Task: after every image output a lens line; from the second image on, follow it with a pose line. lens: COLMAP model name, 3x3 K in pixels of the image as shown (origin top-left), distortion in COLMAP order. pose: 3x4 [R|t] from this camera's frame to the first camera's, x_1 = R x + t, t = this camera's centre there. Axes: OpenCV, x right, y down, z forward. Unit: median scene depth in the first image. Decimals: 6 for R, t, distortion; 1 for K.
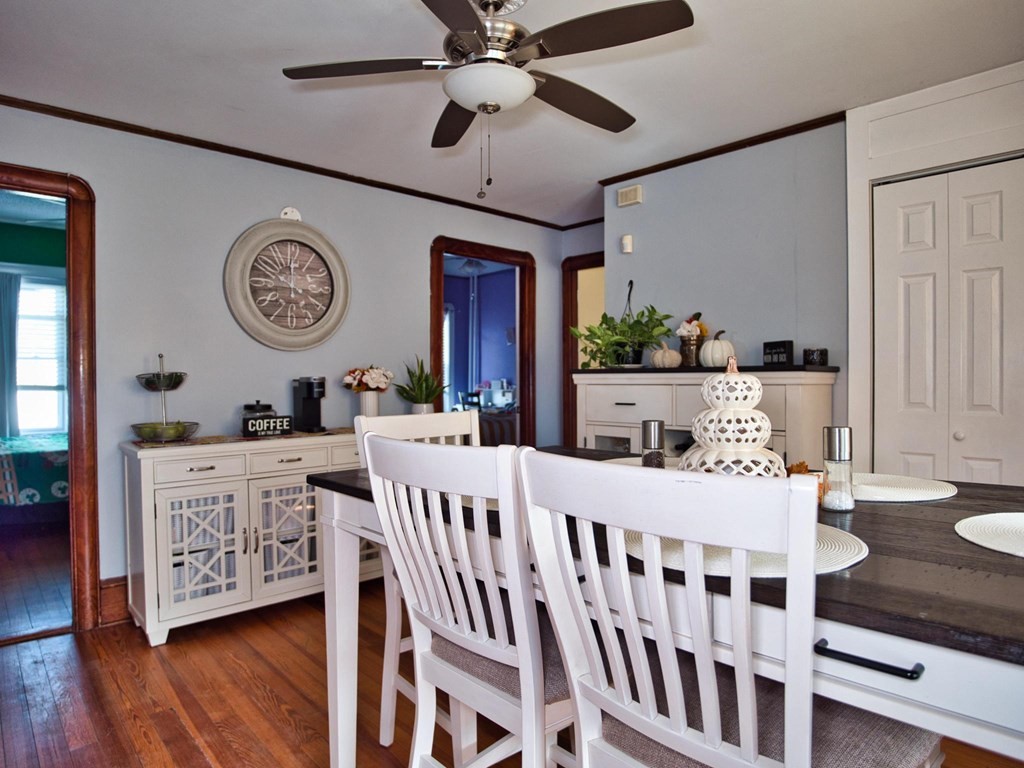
lens RADIAL K [[617.3, 0, 506.6], [0, 617.3, 381.4], [0, 0, 1]] dist [-0.092228, 0.034148]
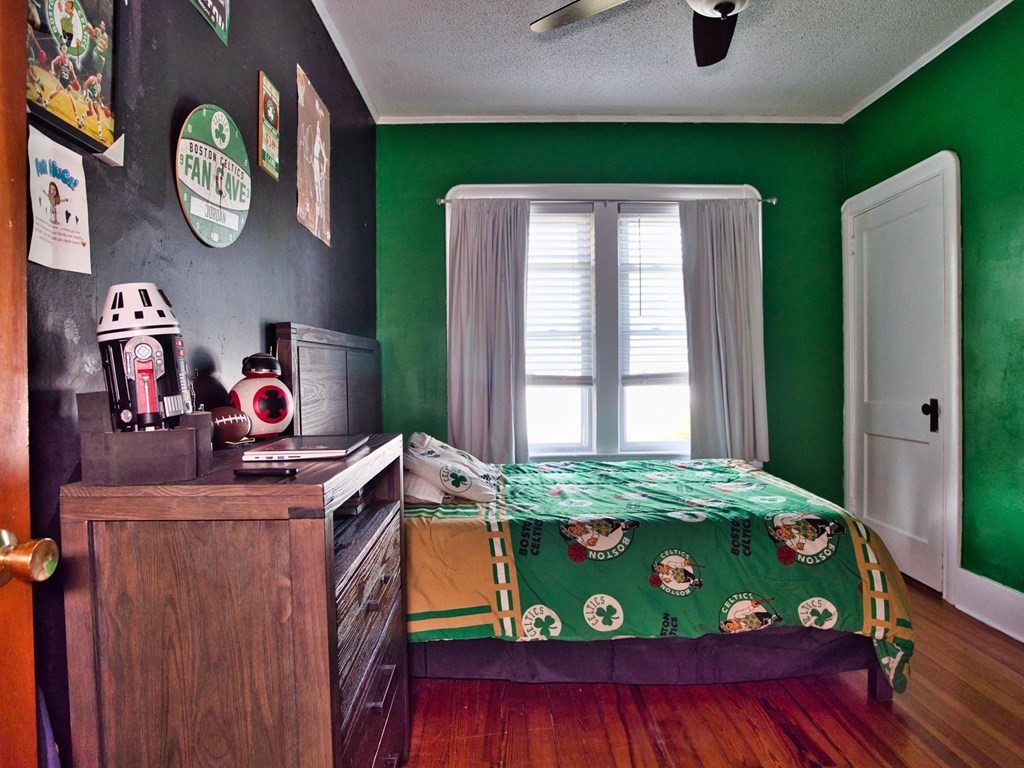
lens RADIAL K [[624.3, 0, 509.7], [0, 624.3, 382.1], [0, 0, 1]] dist [-0.089329, 0.034554]
pose [[0.738950, -0.002338, -0.673756, -0.503114], [0.007857, 0.999956, 0.005148, 0.011695], [0.673714, -0.009098, 0.738936, 0.626526]]
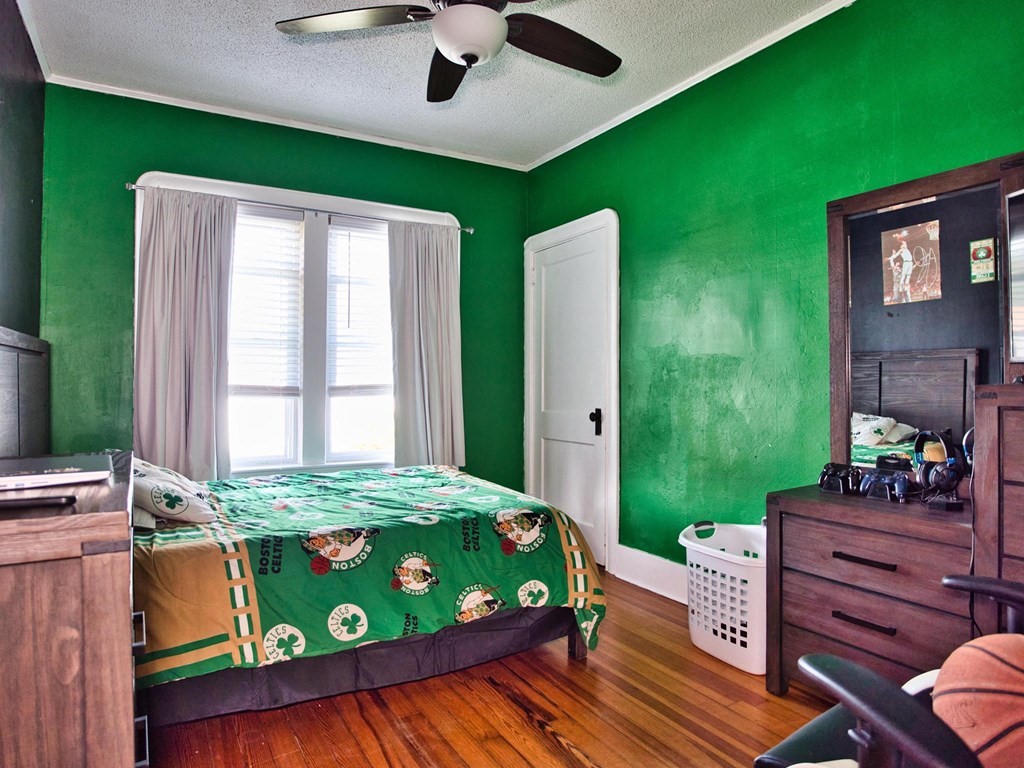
lens RADIAL K [[617.3, 0, 506.6], [0, 617.3, 381.4], [0, 0, 1]] dist [-0.092228, 0.034148]
pose [[0.976424, -0.000639, -0.215861, -0.545483], [-0.001957, 0.999928, -0.011808, 0.010842], [0.215853, 0.011952, 0.976353, 0.591540]]
